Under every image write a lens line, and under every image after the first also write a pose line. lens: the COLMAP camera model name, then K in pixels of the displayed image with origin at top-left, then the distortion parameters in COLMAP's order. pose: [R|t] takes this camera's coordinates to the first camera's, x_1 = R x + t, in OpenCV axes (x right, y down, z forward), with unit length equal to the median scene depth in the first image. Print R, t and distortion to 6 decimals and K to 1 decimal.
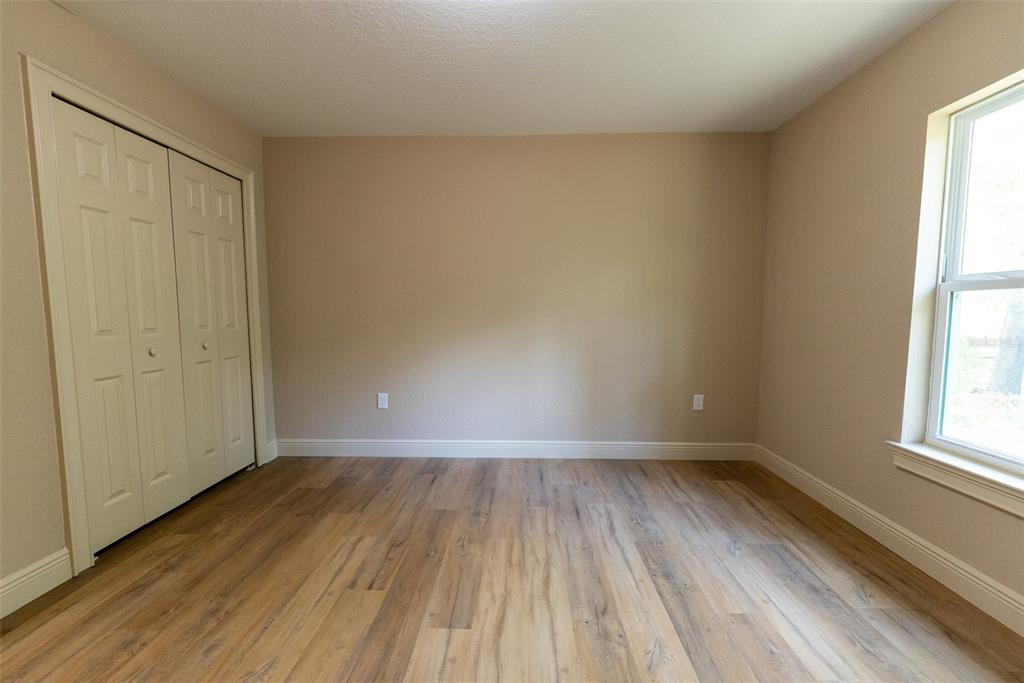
lens RADIAL K [[414.8, 0, 513.1], [0, 414.8, 346.1], [0, 0, 1]] dist [-0.001691, -0.000354]
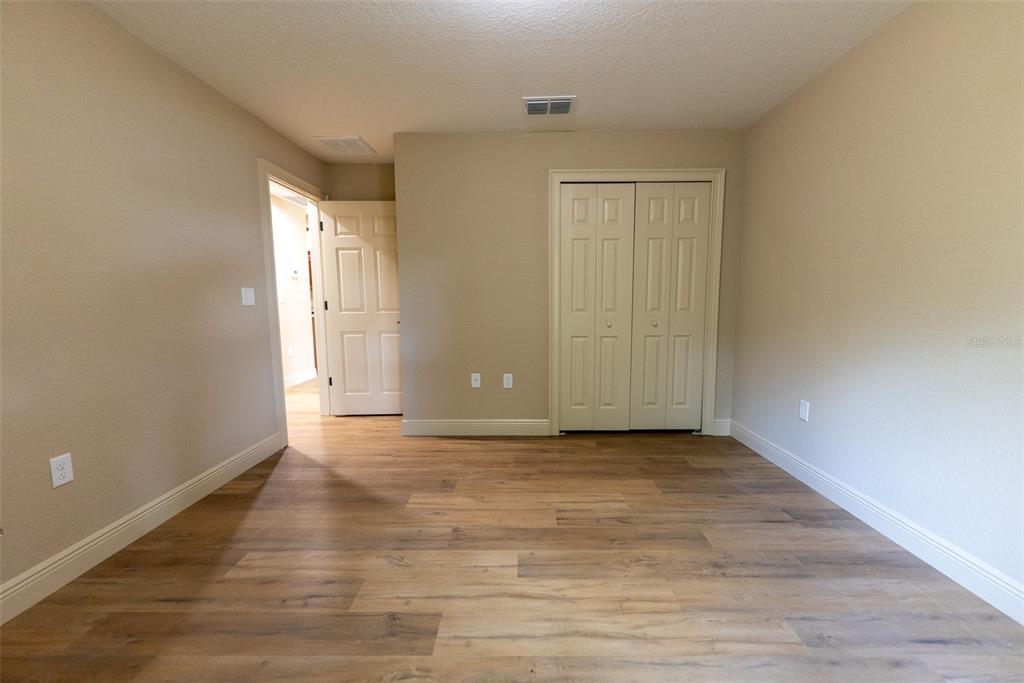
lens RADIAL K [[409.1, 0, 518.0], [0, 409.1, 343.8], [0, 0, 1]] dist [-0.000038, -0.000002]
pose [[0.019859, 0.109144, -0.993828, 0.667520], [-0.078222, 0.991146, 0.107287, -0.051994], [0.996738, 0.075608, 0.028221, 0.651047]]
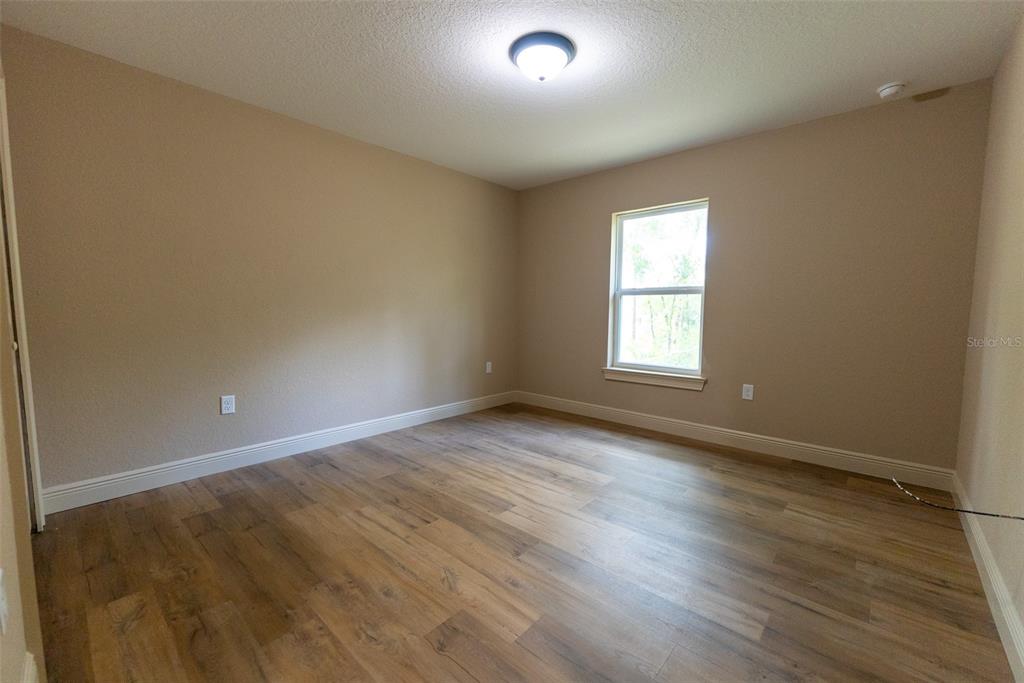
lens RADIAL K [[414.8, 0, 513.1], [0, 414.8, 346.1], [0, 0, 1]] dist [-0.001691, -0.000354]
pose [[0.649332, -0.062572, 0.757926, -0.879808], [0.058048, 0.997780, 0.032643, 0.028110], [-0.758286, 0.022800, 0.651523, -0.006548]]
